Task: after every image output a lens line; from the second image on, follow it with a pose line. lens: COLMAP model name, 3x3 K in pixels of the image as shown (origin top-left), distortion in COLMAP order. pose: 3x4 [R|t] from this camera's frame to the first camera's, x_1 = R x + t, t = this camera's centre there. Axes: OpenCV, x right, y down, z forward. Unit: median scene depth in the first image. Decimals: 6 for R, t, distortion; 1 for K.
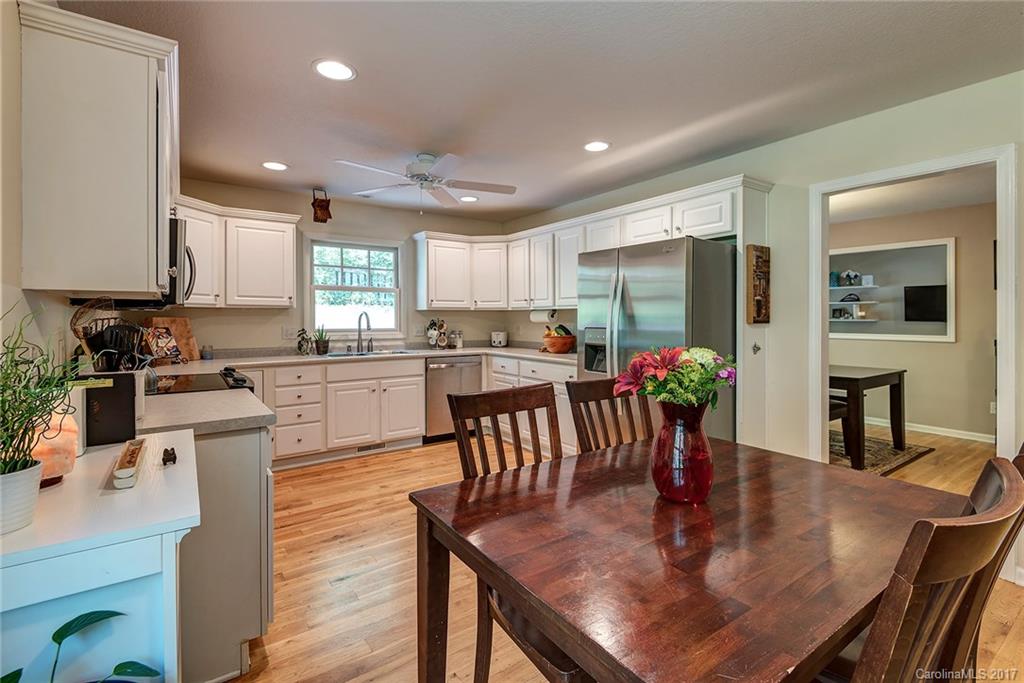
lens RADIAL K [[469.3, 0, 535.1], [0, 469.3, 321.4], [0, 0, 1]] dist [0.004189, -0.007486]
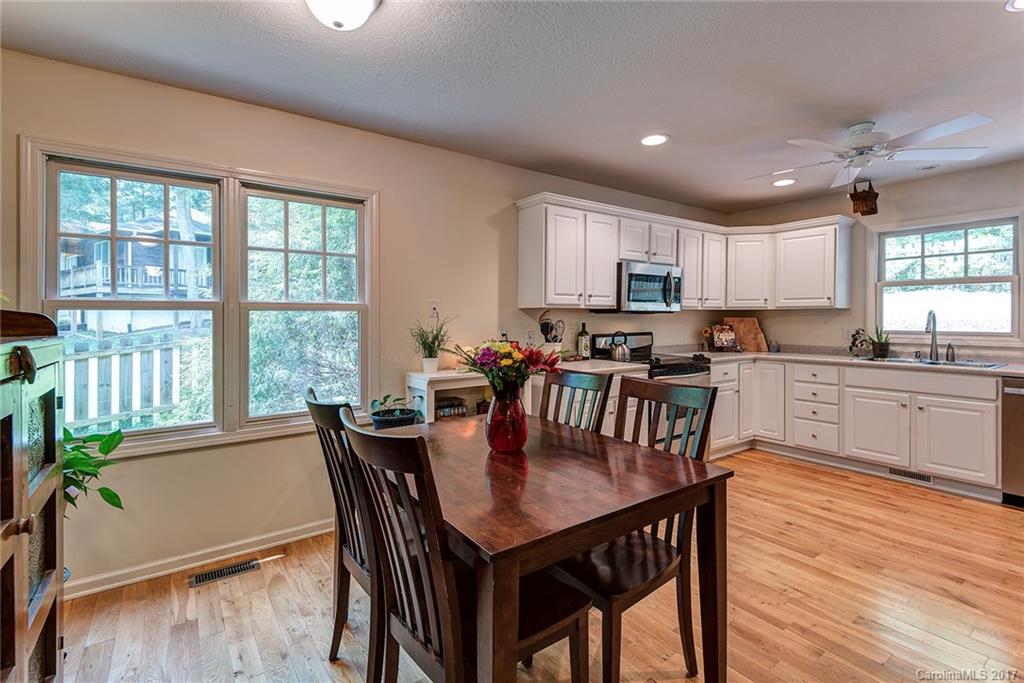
lens RADIAL K [[469.3, 0, 504.6], [0, 469.3, 327.2], [0, 0, 1]] dist [0.004189, -0.007486]
pose [[-0.024388, 0.021406, -0.999473, 0.486329], [-0.004937, 0.999756, 0.021533, -0.005595], [0.999690, 0.005459, -0.024276, 0.304640]]
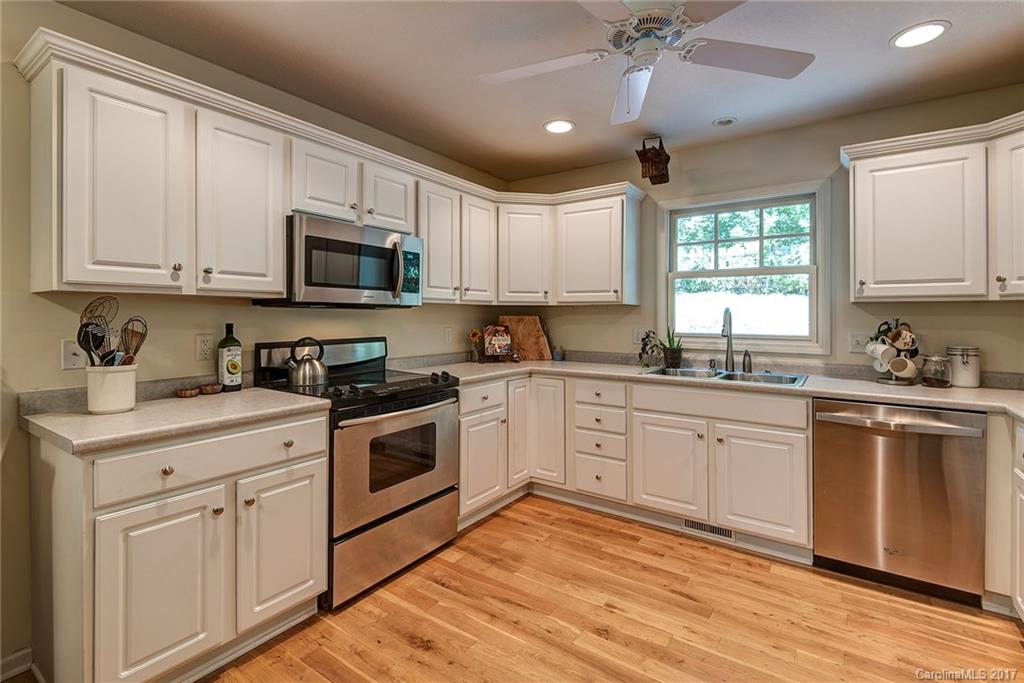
lens RADIAL K [[469.3, 0, 502.9], [0, 469.3, 316.9], [0, 0, 1]] dist [0.004189, -0.007486]
pose [[0.305581, 0.003926, -0.952158, 0.153221], [-0.010634, 0.999943, 0.000710, -0.005713], [0.952107, 0.009909, 0.305606, 0.552391]]
